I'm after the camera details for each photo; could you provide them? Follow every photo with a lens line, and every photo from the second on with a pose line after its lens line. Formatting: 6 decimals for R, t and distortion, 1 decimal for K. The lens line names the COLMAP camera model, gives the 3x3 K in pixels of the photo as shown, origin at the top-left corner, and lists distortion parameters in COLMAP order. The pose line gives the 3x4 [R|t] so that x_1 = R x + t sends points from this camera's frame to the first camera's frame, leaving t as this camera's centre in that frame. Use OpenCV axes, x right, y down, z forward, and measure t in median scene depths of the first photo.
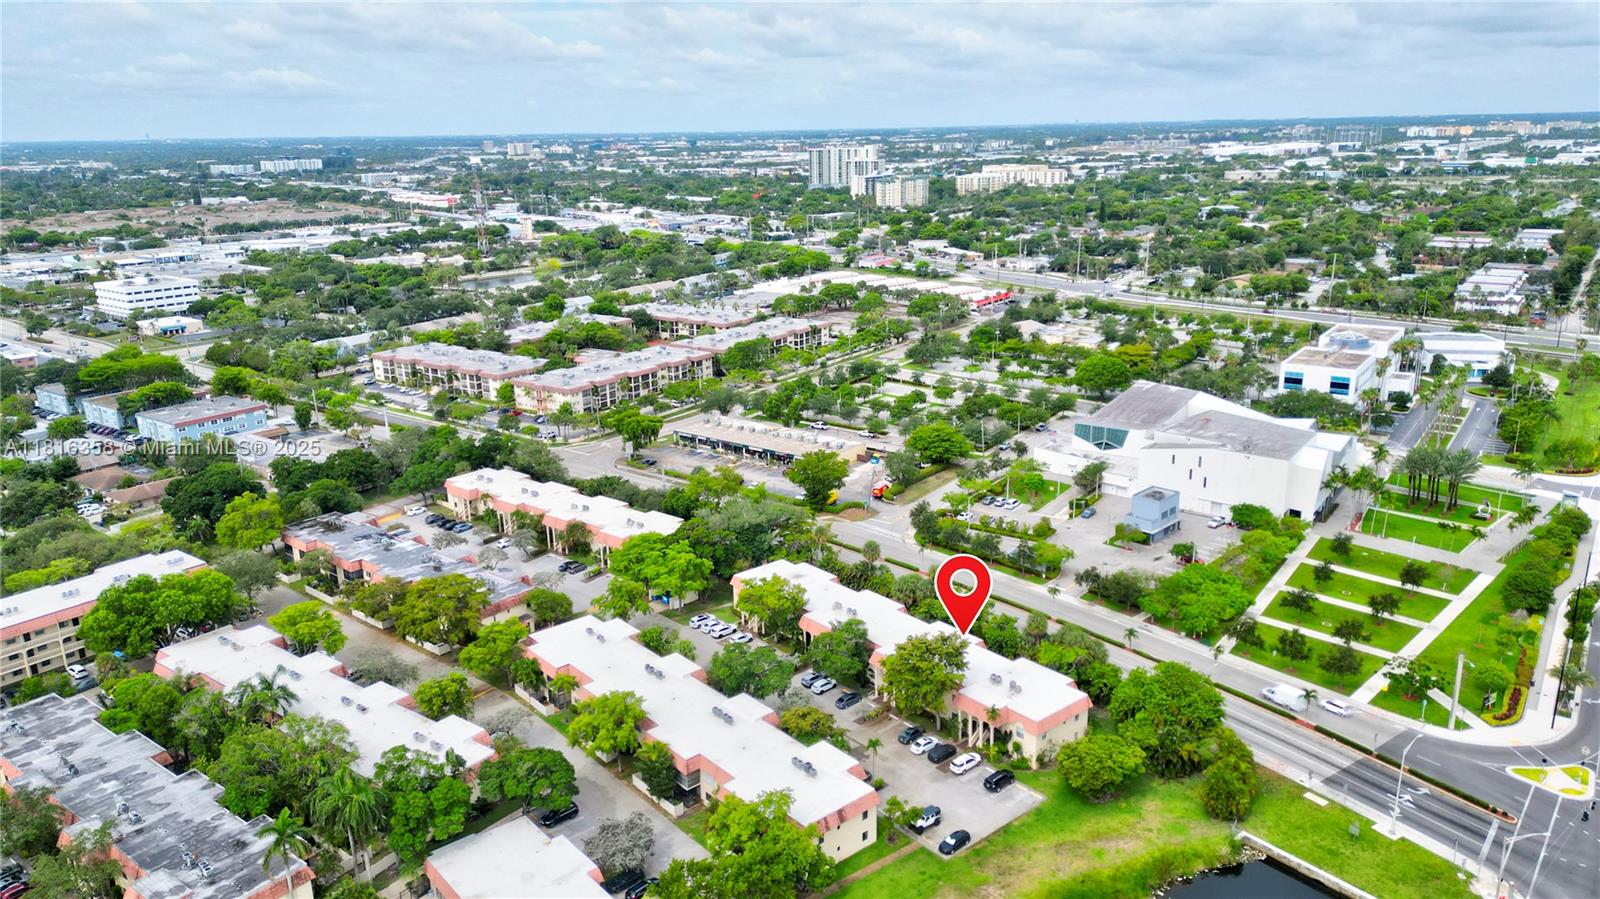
lens RADIAL K [[1110.7, 0, 805.2], [0, 1110.7, 455.4], [0, 0, 1]] dist [0.091801, -0.106006]
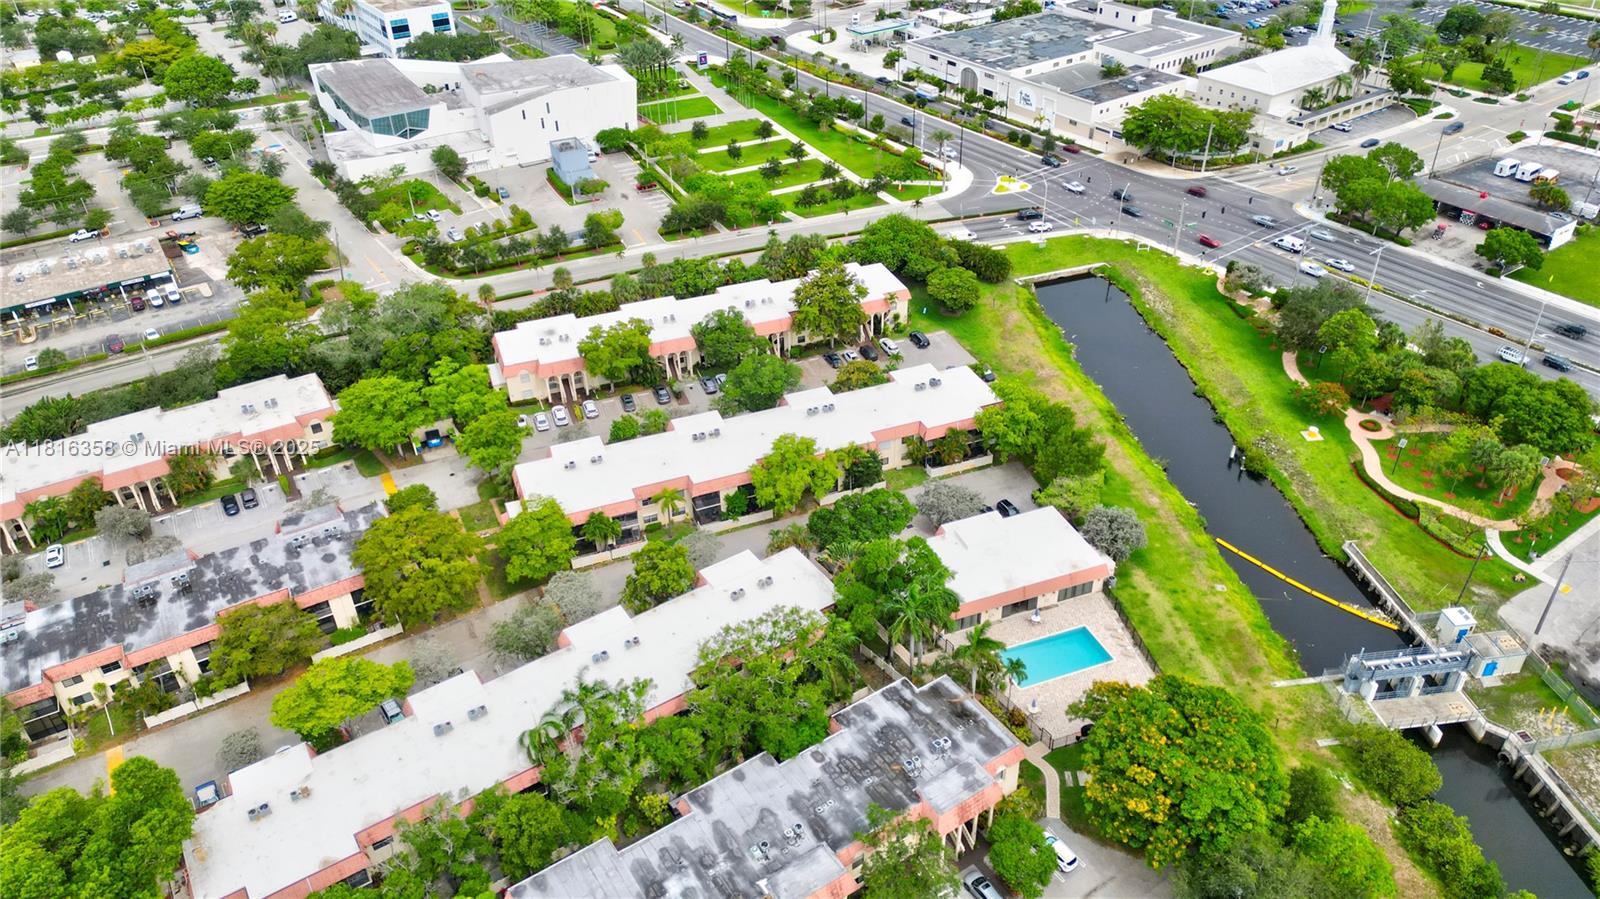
lens RADIAL K [[1110.7, 0, 805.2], [0, 1110.7, 455.4], [0, 0, 1]] dist [0.091801, -0.106006]
pose [[0.331125, -0.528631, 0.781604, -0.416321], [0.283178, 0.845824, 0.452097, -0.093557], [-0.900092, 0.071632, 0.429770, 0.258691]]
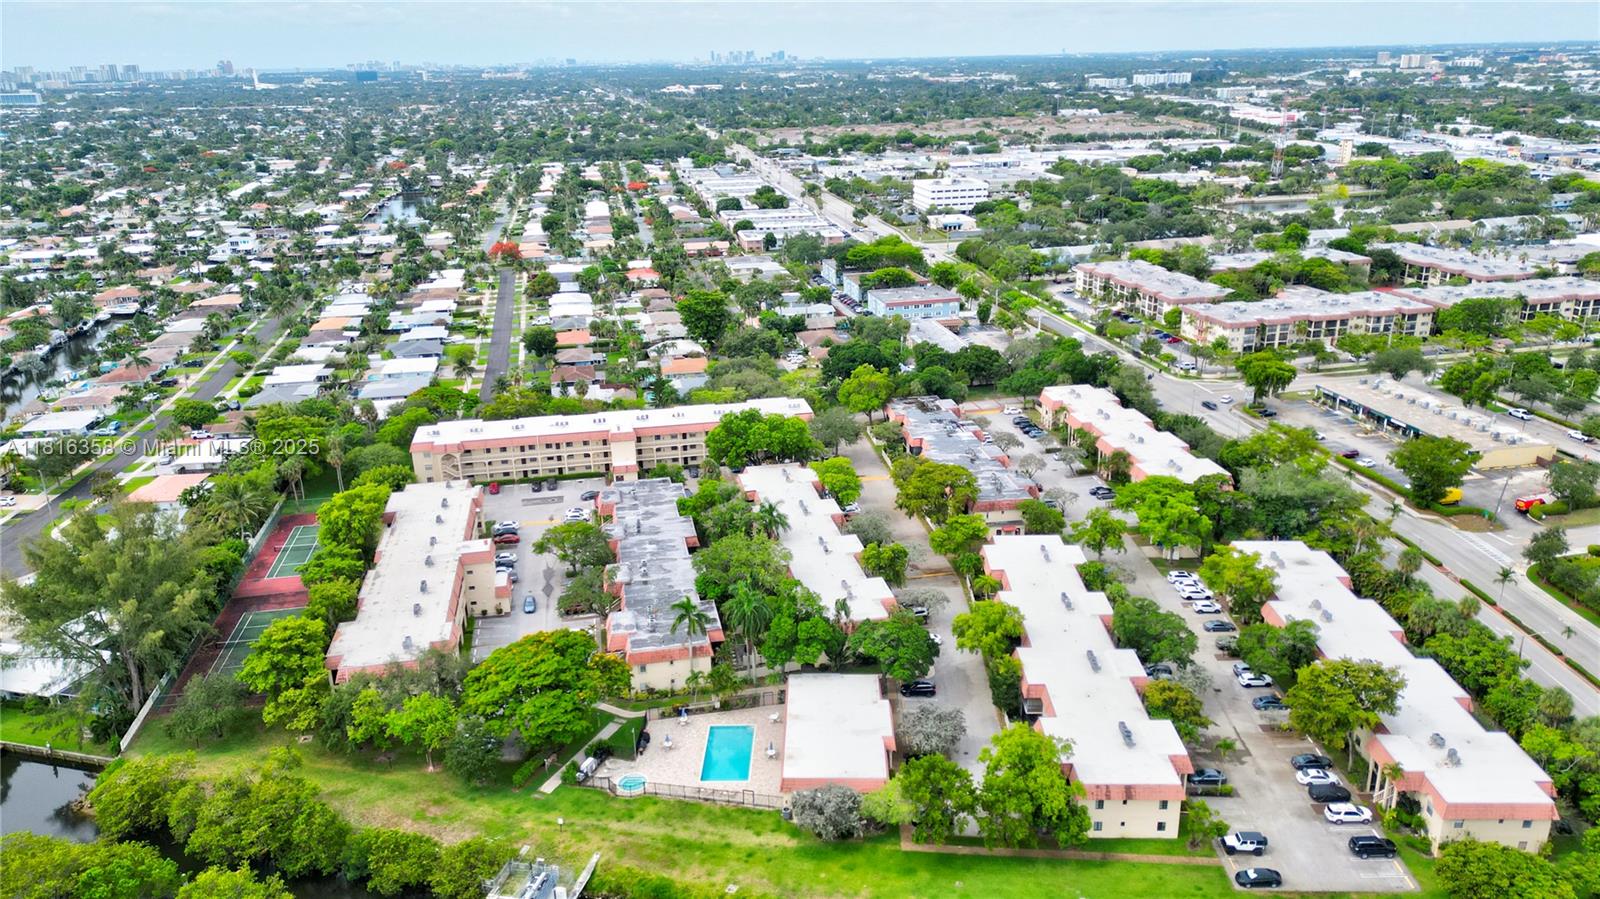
lens RADIAL K [[1110.7, 0, 805.2], [0, 1110.7, 455.4], [0, 0, 1]] dist [0.091801, -0.106006]
pose [[0.747925, 0.227426, -0.623607, 0.141681], [-0.183191, 0.973709, 0.135396, -0.013377], [0.638004, 0.012973, 0.769923, 0.035942]]
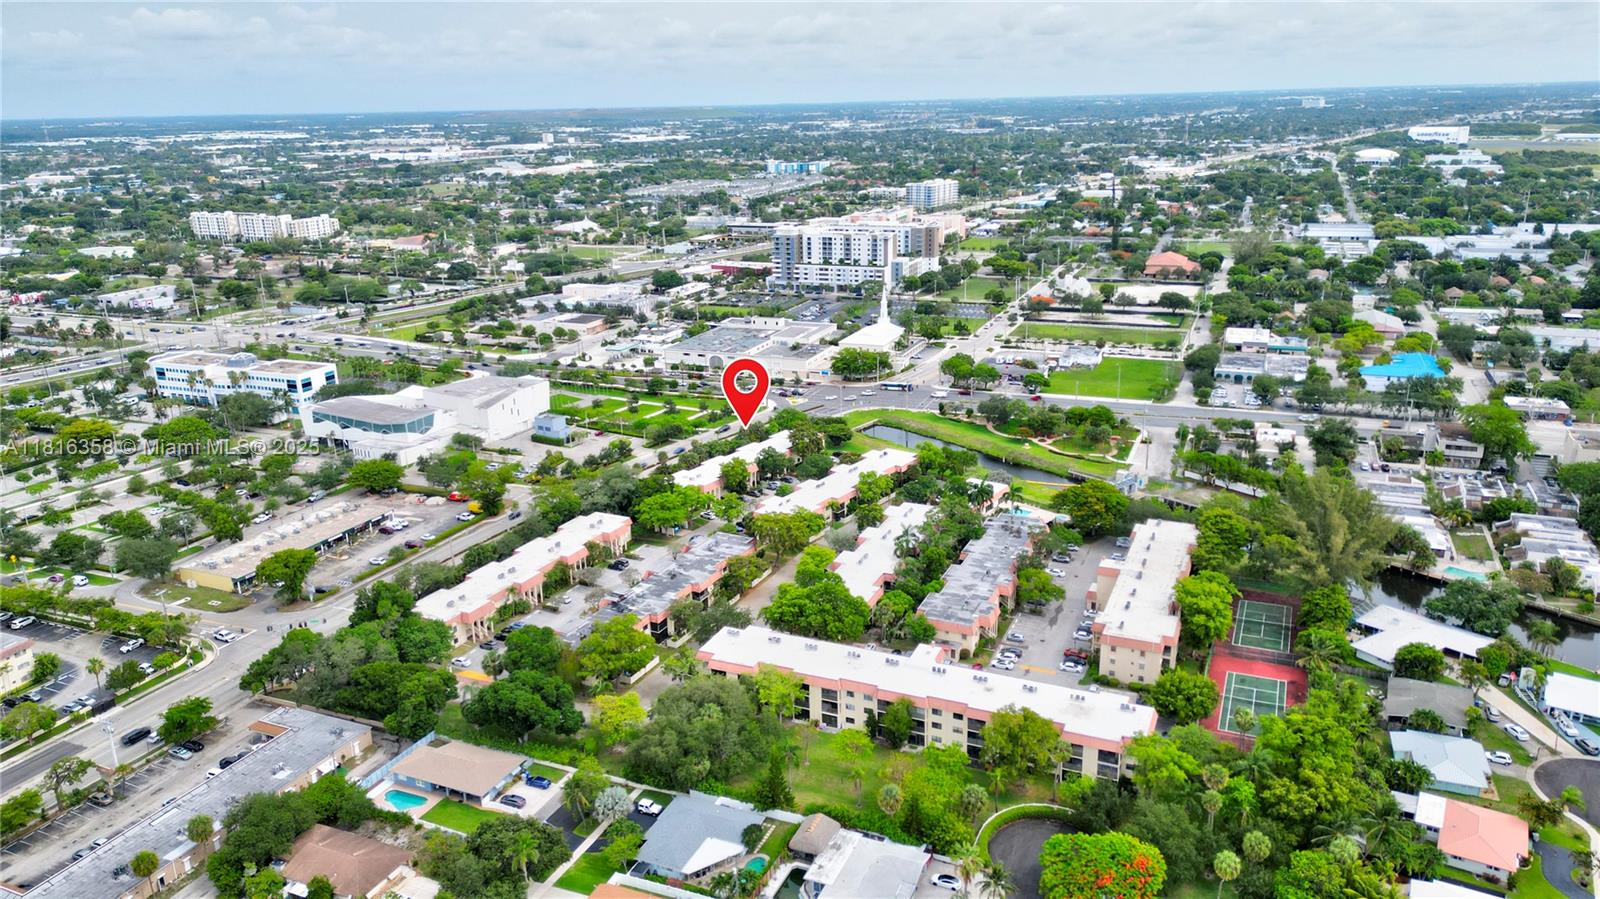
lens RADIAL K [[1110.7, 0, 805.2], [0, 1110.7, 455.4], [0, 0, 1]] dist [0.091801, -0.106006]
pose [[-0.226175, -0.275990, 0.934171, -0.951390], [0.302618, 0.891660, 0.336698, -0.254103], [-0.925887, 0.358849, -0.118152, 0.607957]]
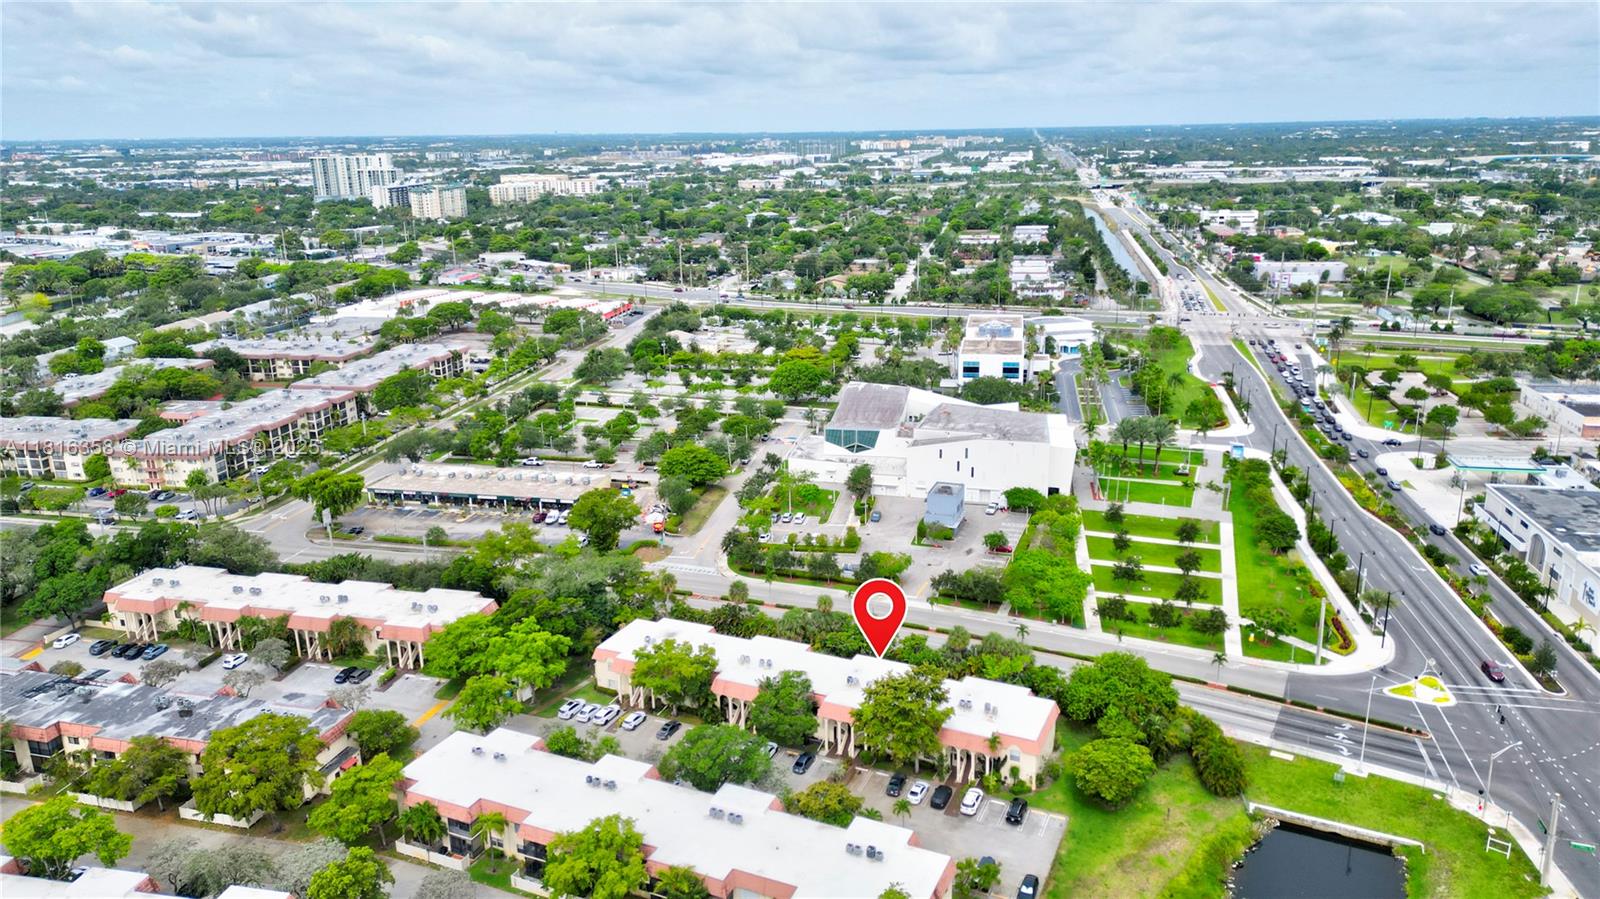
lens RADIAL K [[1110.7, 0, 805.2], [0, 1110.7, 455.4], [0, 0, 1]] dist [0.091801, -0.106006]
pose [[0.904635, -0.115467, 0.410247, -0.152616], [0.119074, 0.992742, 0.016844, -0.020323], [-0.409215, 0.033612, 0.911819, 0.088260]]
